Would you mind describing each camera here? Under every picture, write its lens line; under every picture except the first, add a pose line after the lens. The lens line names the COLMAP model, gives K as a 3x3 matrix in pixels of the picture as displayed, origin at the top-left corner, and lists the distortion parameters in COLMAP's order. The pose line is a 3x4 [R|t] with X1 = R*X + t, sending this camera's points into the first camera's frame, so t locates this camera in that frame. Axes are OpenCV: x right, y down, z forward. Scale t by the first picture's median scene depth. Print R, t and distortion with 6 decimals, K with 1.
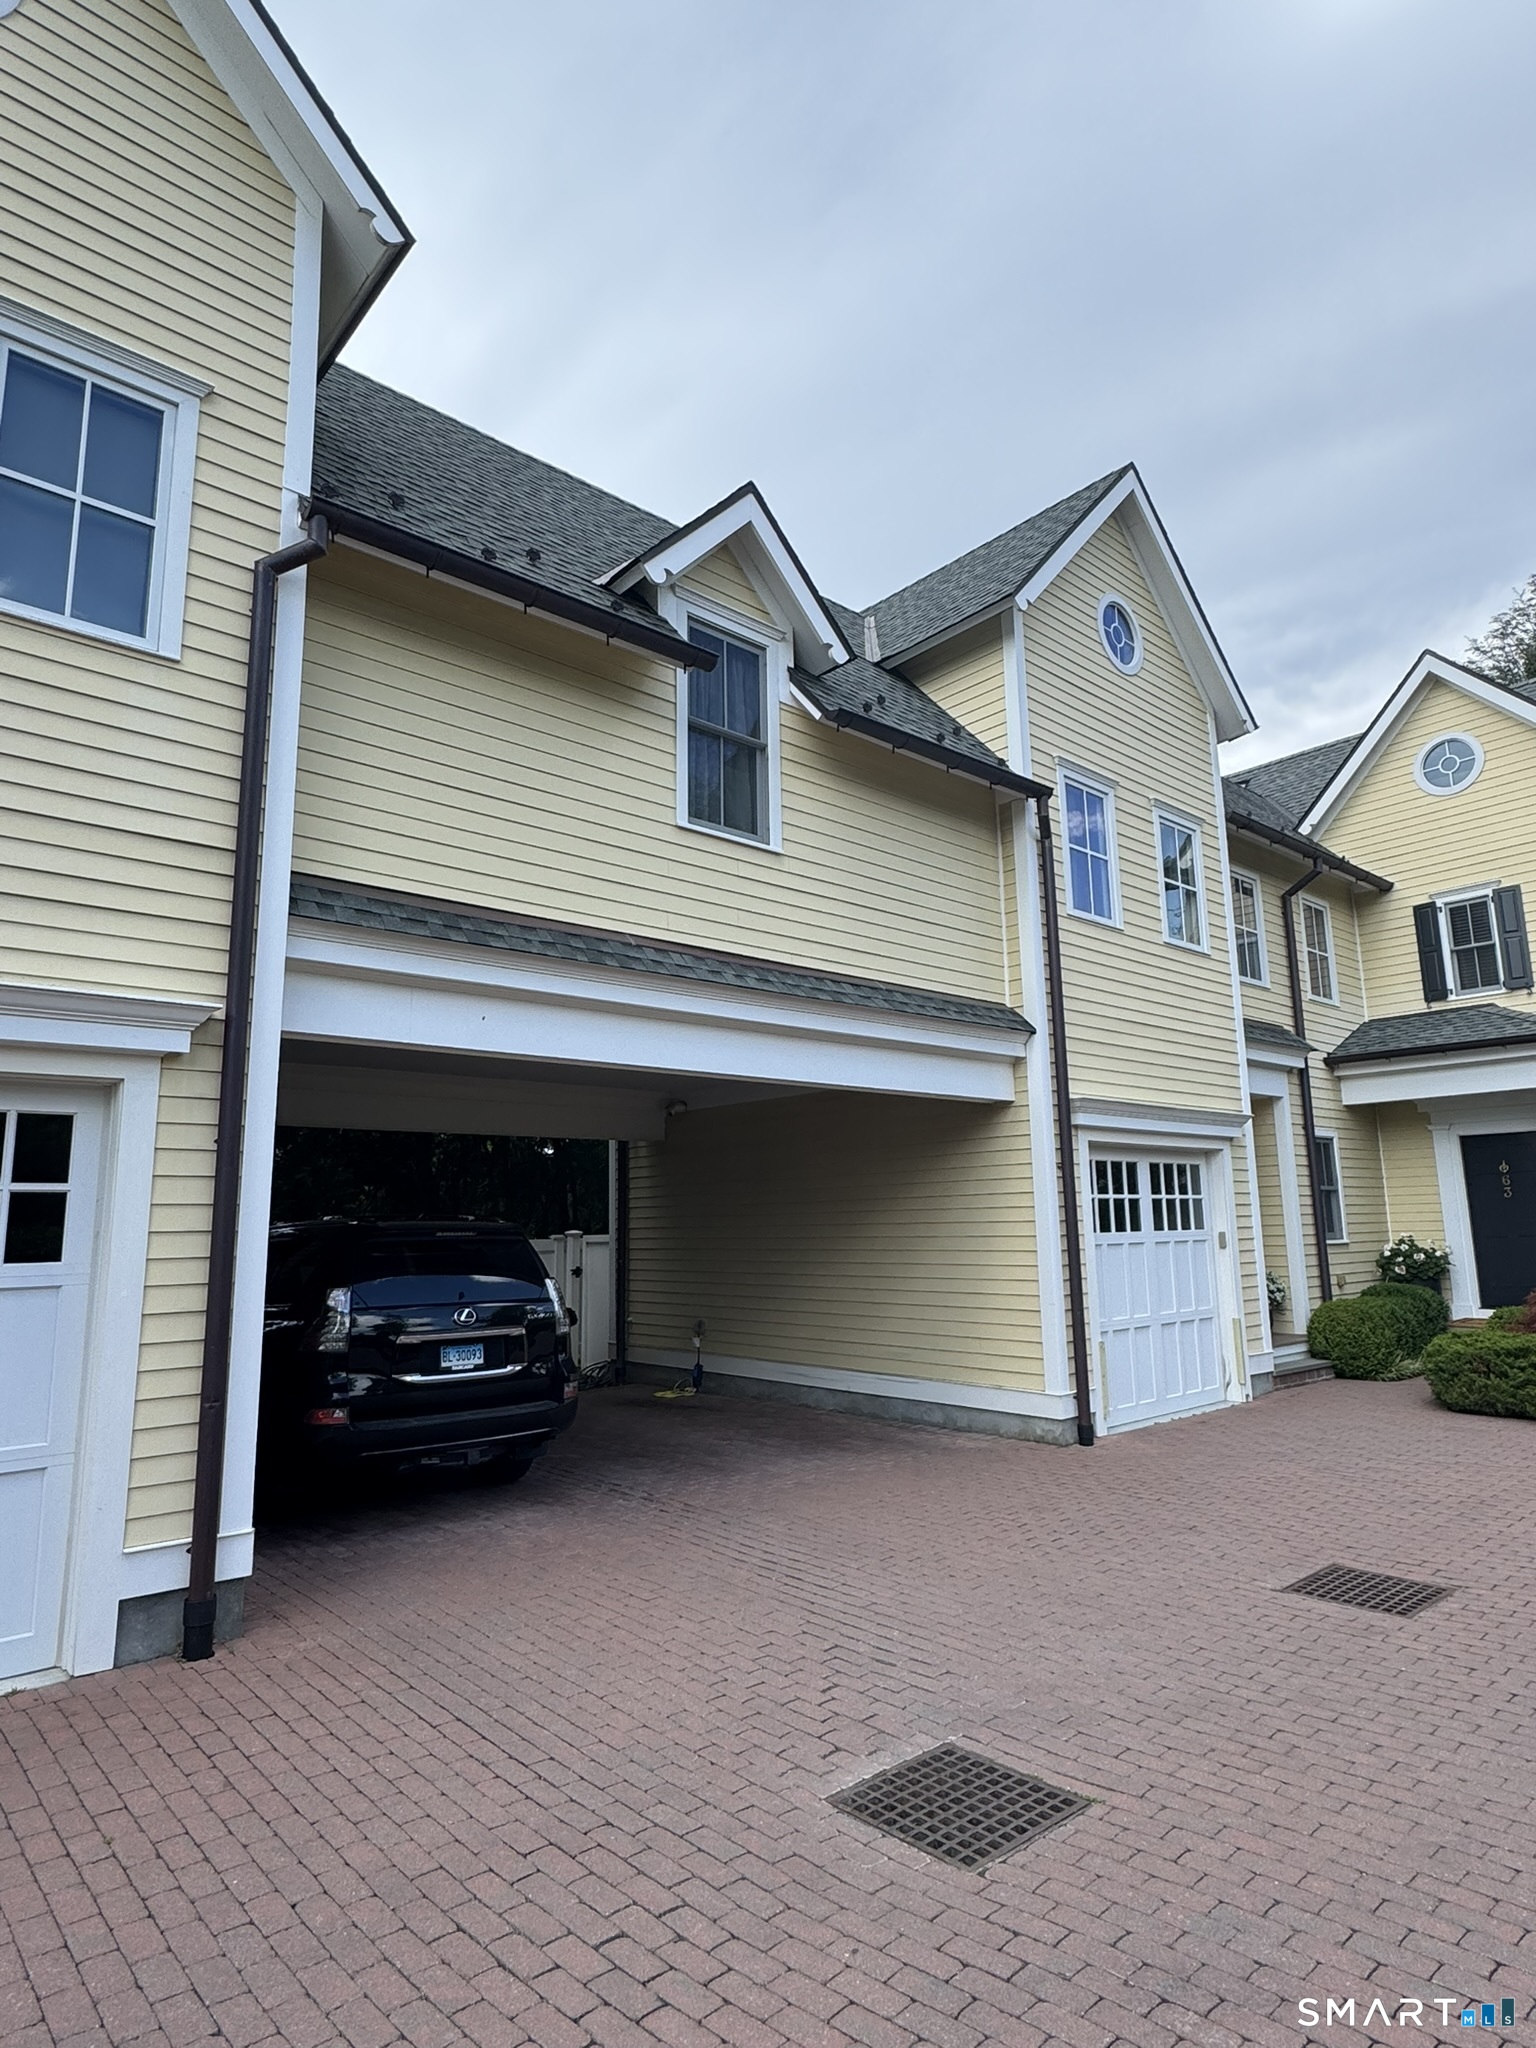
lens RADIAL K [[1156.9, 0, 777.2], [0, 1156.9, 1022.0], [0, 0, 1]] dist [-0.012906, 0.002860]
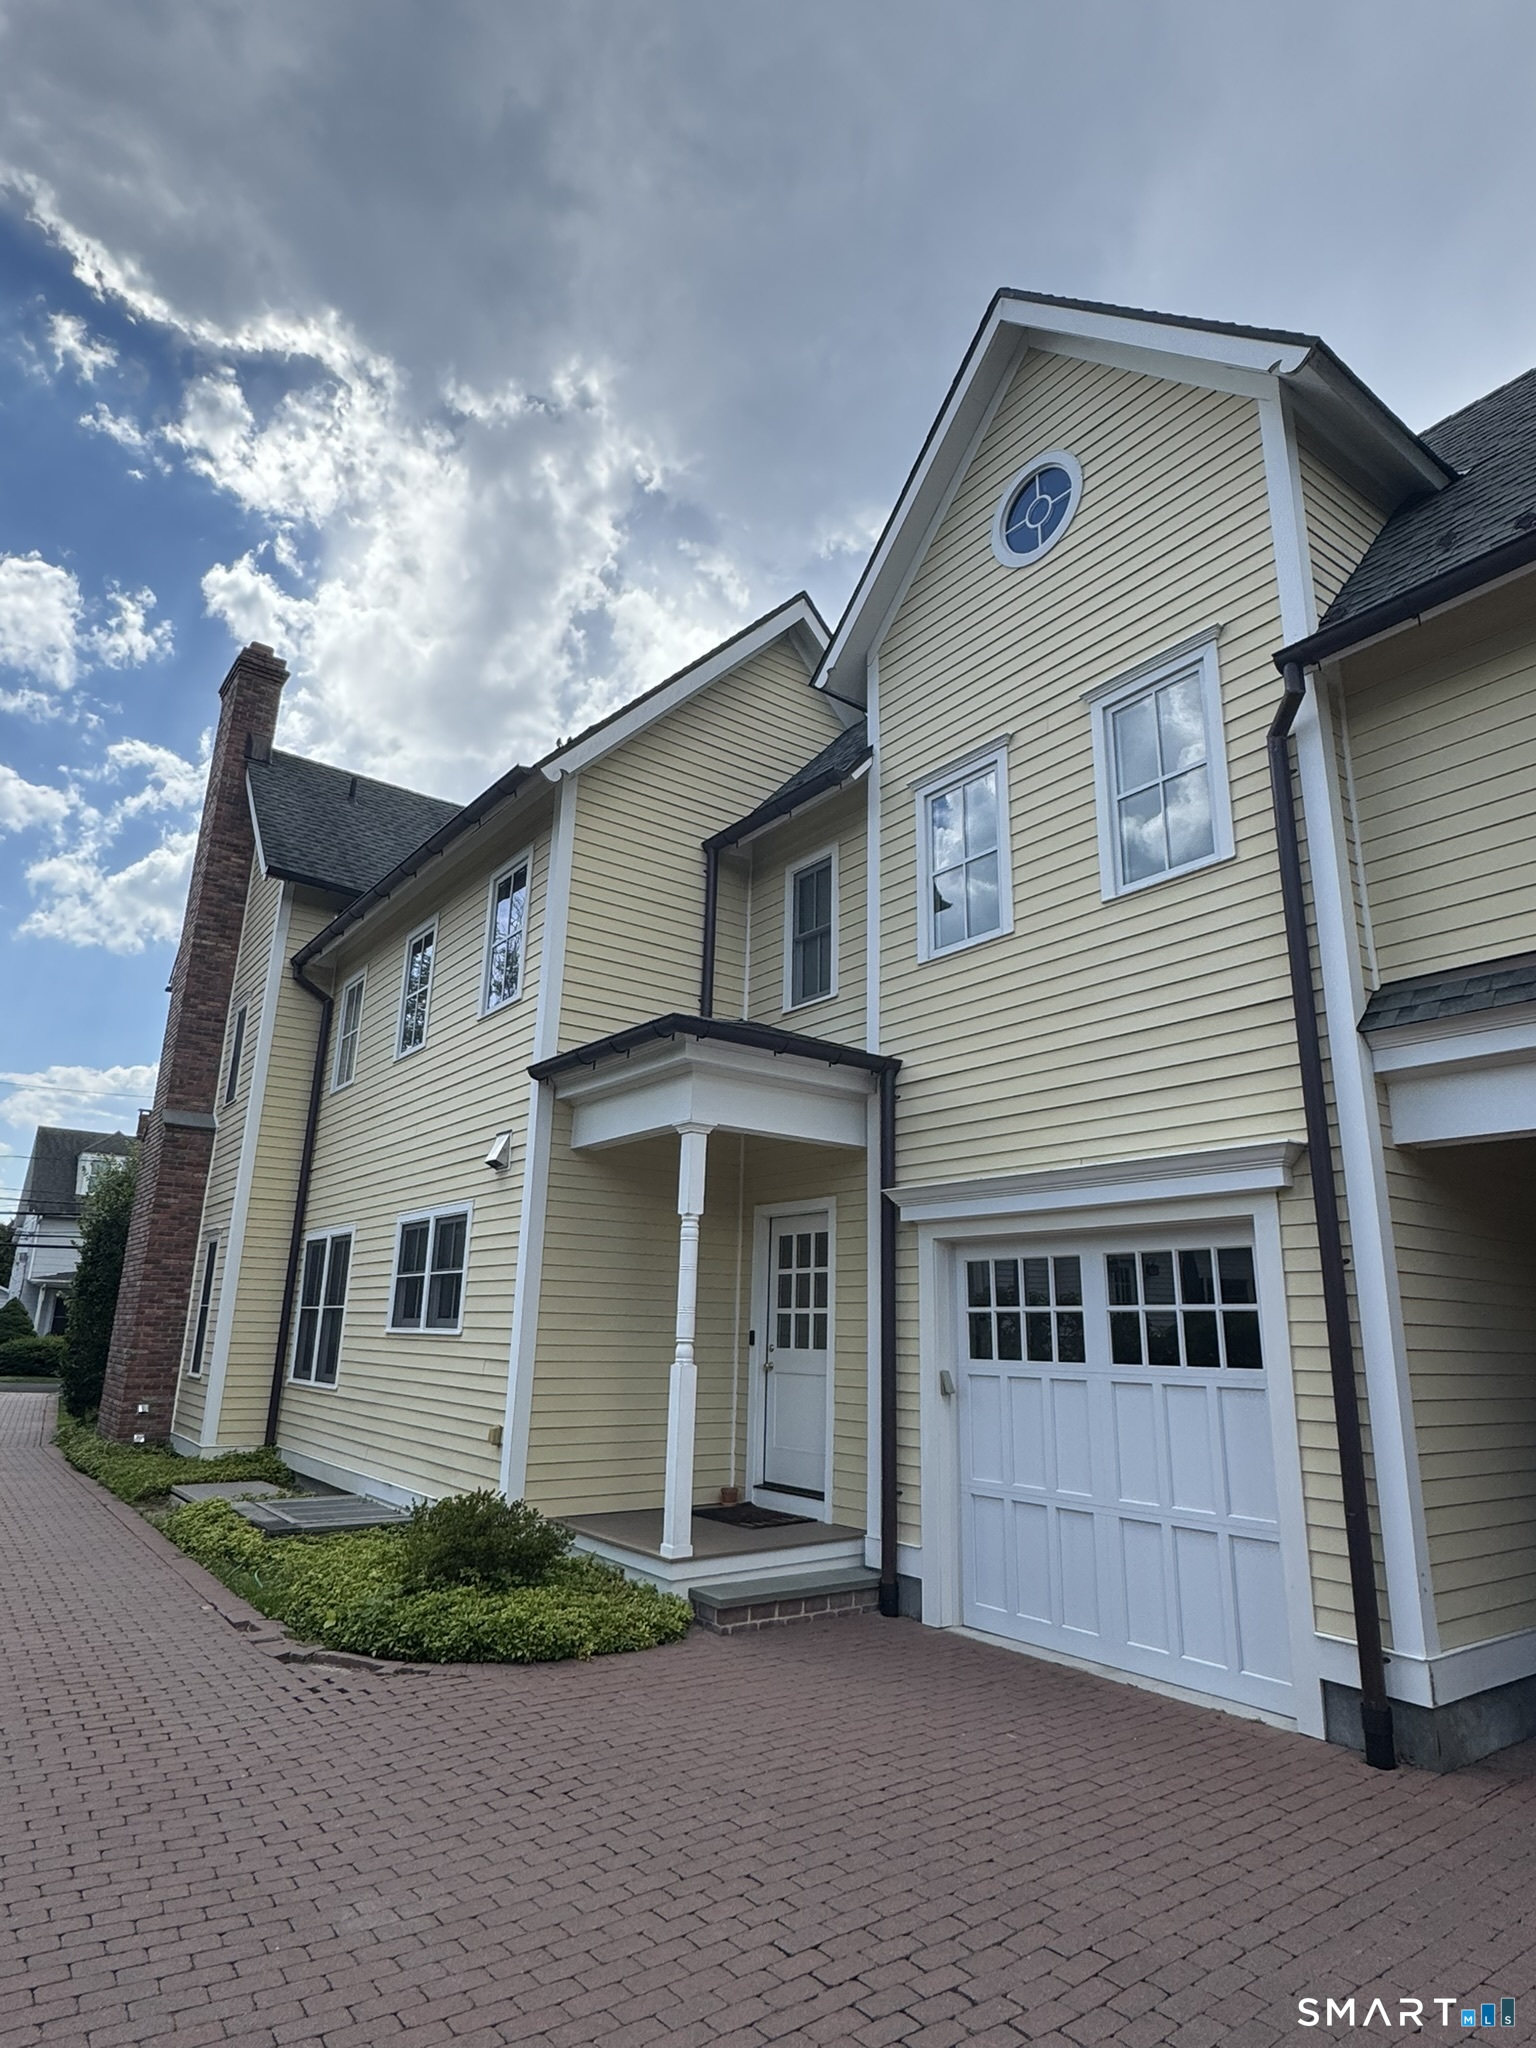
lens RADIAL K [[1156.9, 0, 774.3], [0, 1156.9, 1023.8], [0, 0, 1]] dist [-0.012906, 0.002860]
pose [[-0.095158, -0.245415, -0.964736, 0.864658], [0.149673, 0.954590, -0.257597, 0.120010], [0.984146, -0.168907, -0.054105, 0.767720]]
